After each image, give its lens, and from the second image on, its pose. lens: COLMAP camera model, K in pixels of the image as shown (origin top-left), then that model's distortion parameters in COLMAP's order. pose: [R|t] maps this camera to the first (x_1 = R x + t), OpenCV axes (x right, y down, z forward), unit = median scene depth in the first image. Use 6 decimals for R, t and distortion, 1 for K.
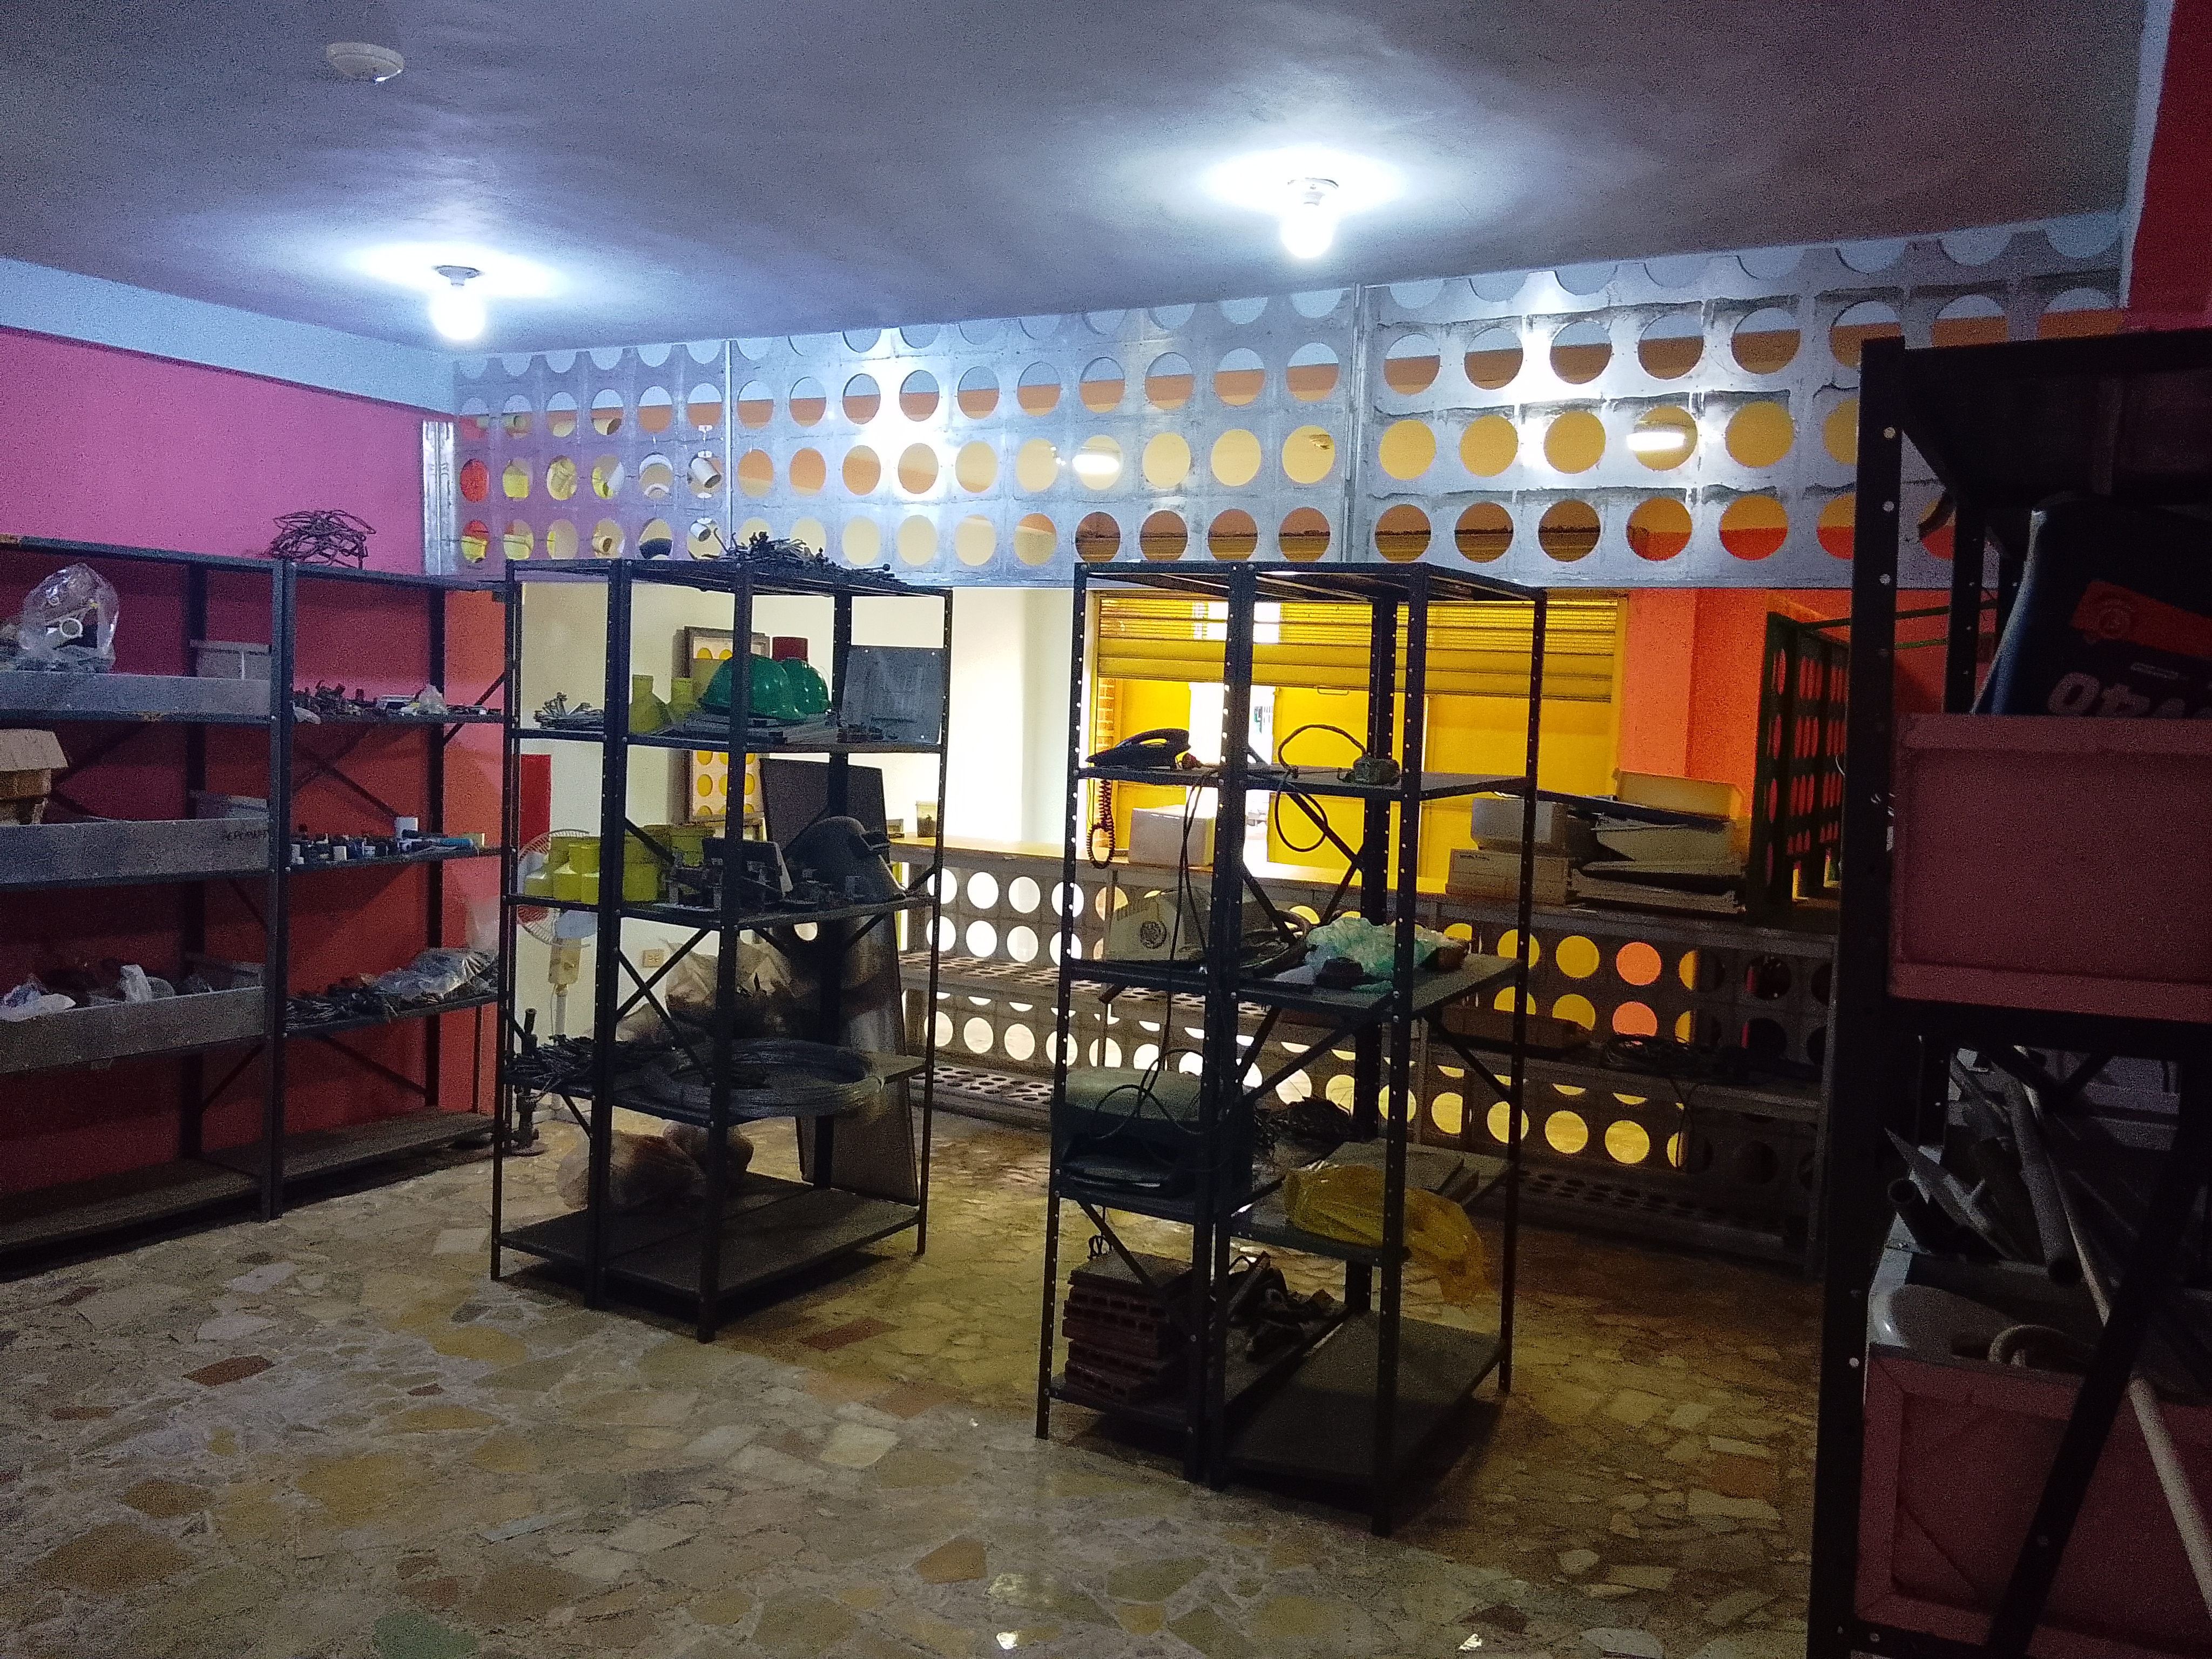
lens RADIAL K [[1730.2, 0, 1101.9], [0, 1730.2, 833.8], [0, 0, 1]] dist [0.128363, -0.253713]
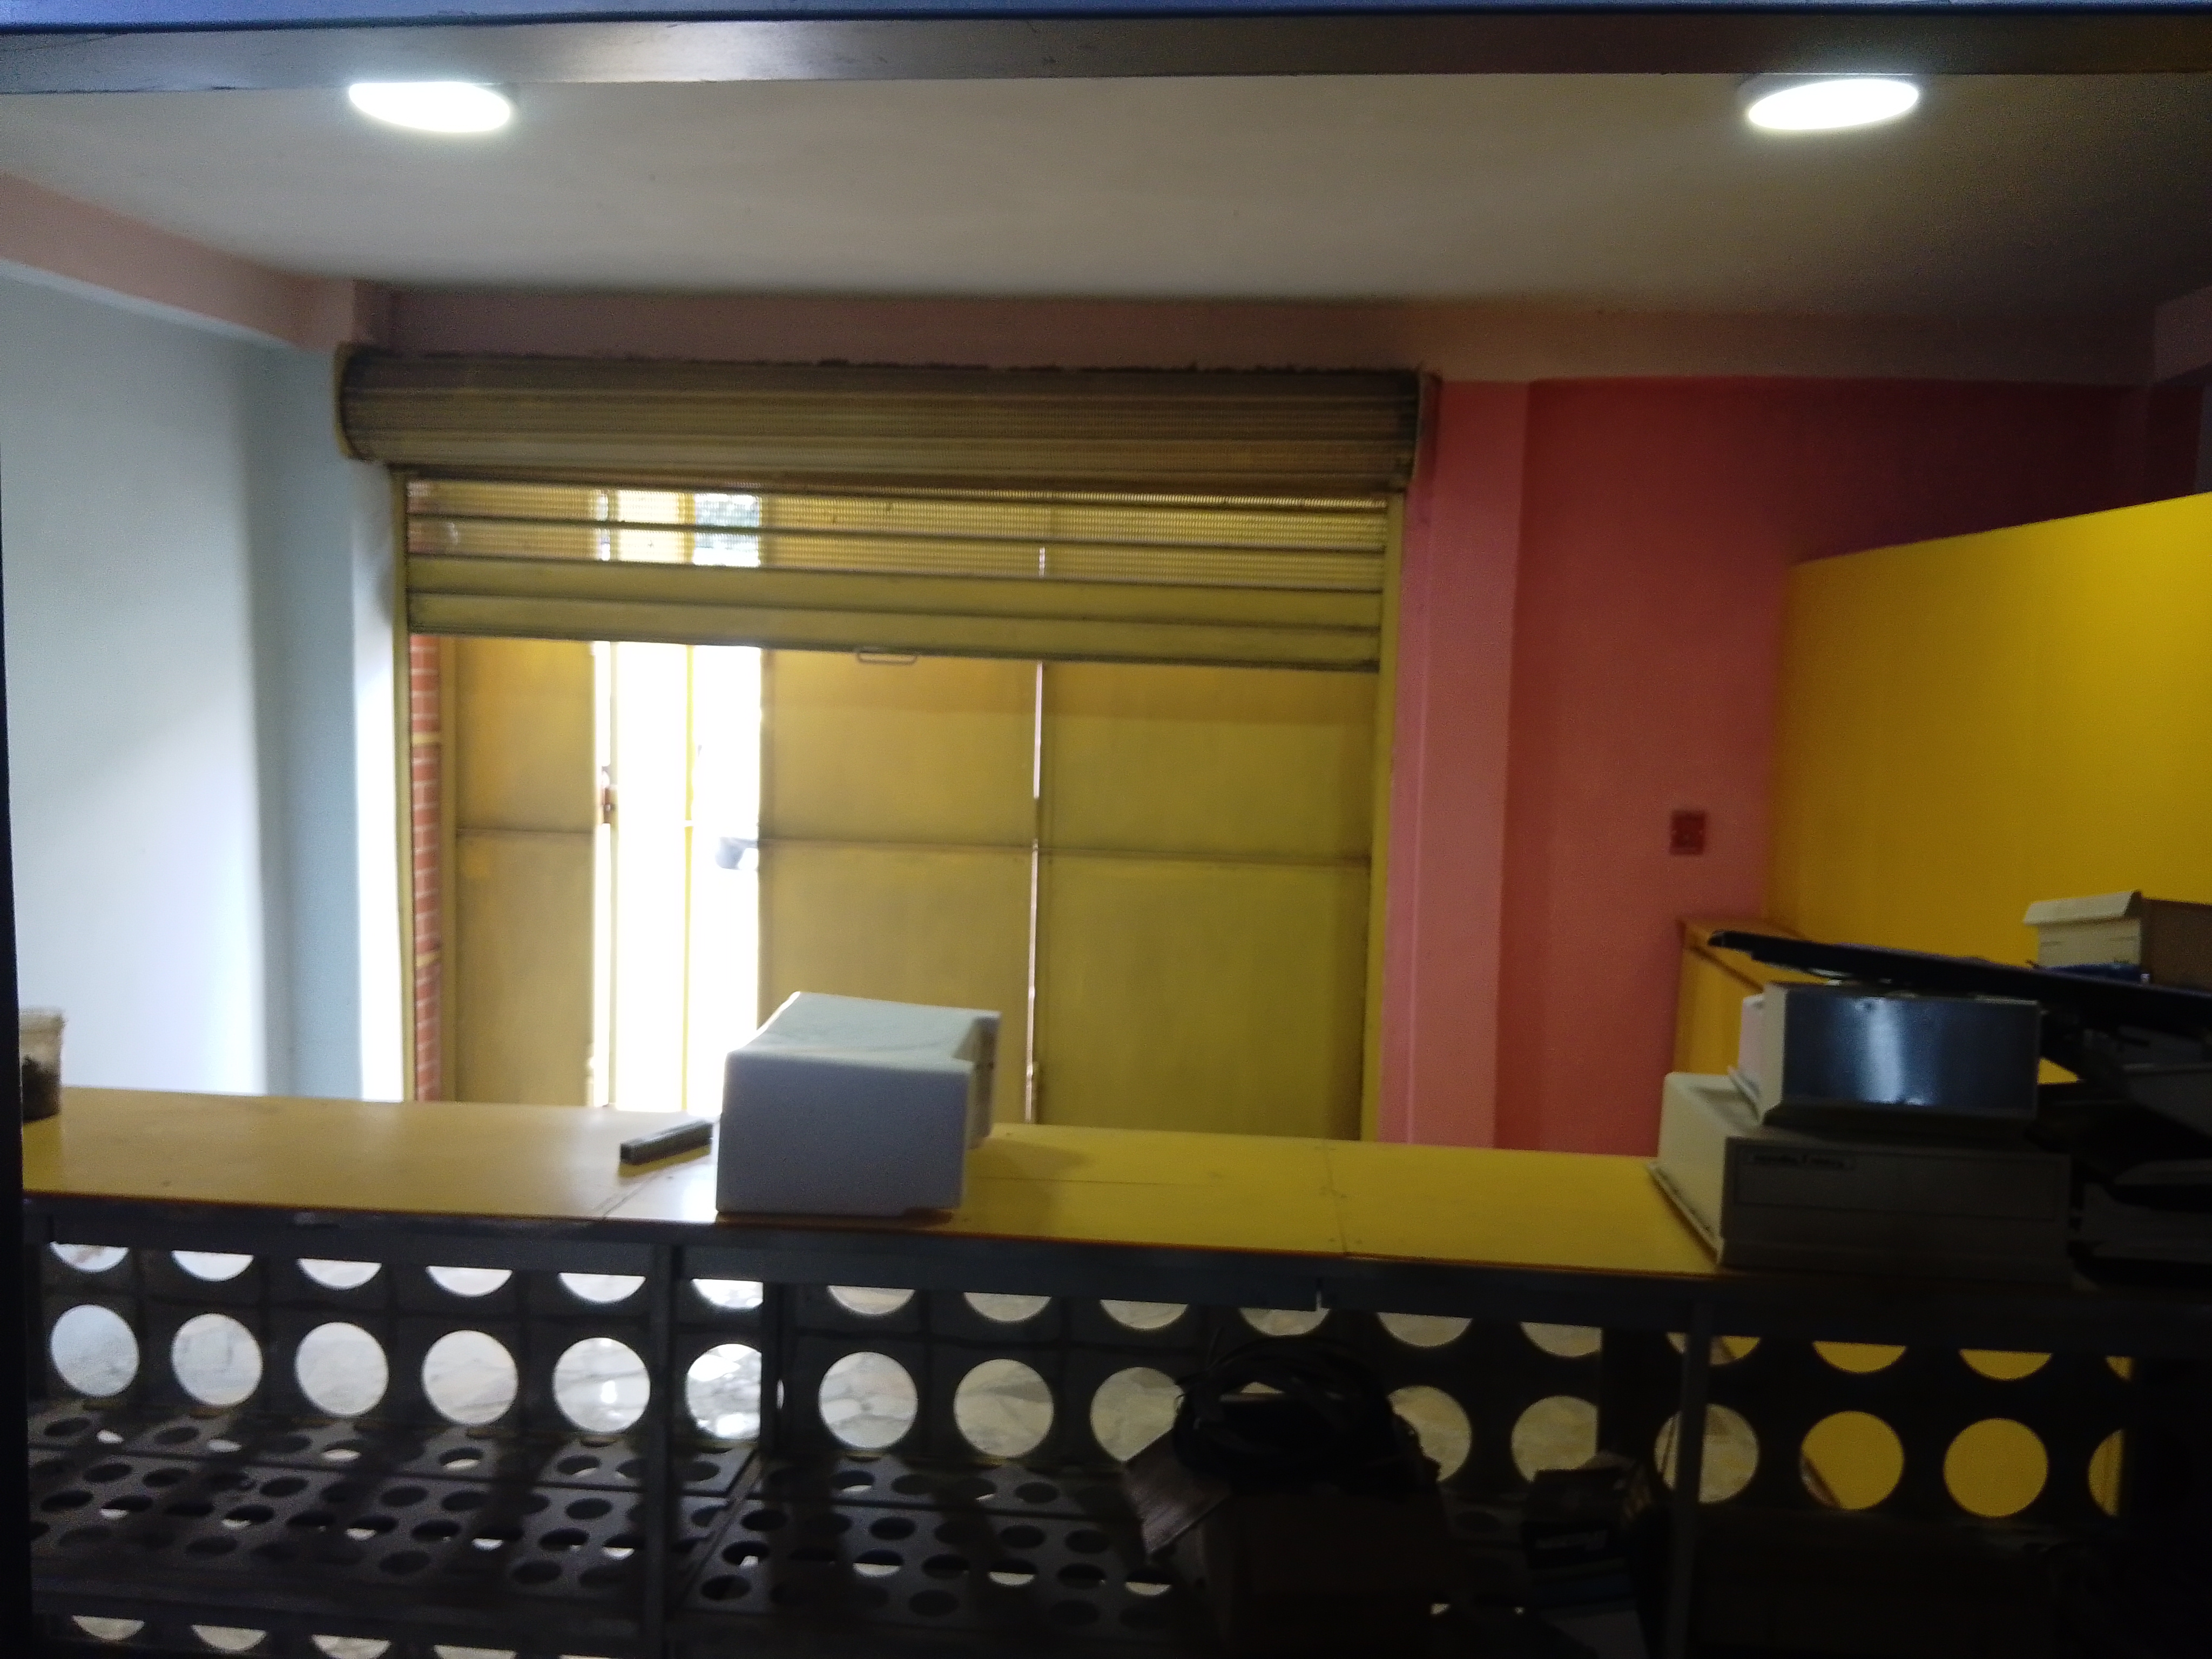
lens RADIAL K [[1730.2, 0, 1101.9], [0, 1730.2, 833.8], [0, 0, 1]] dist [0.128363, -0.253713]
pose [[0.909604, -0.060329, 0.411073, -0.037941], [0.046003, 0.997942, 0.044666, -0.050836], [-0.412922, -0.021718, 0.910507, 0.497149]]
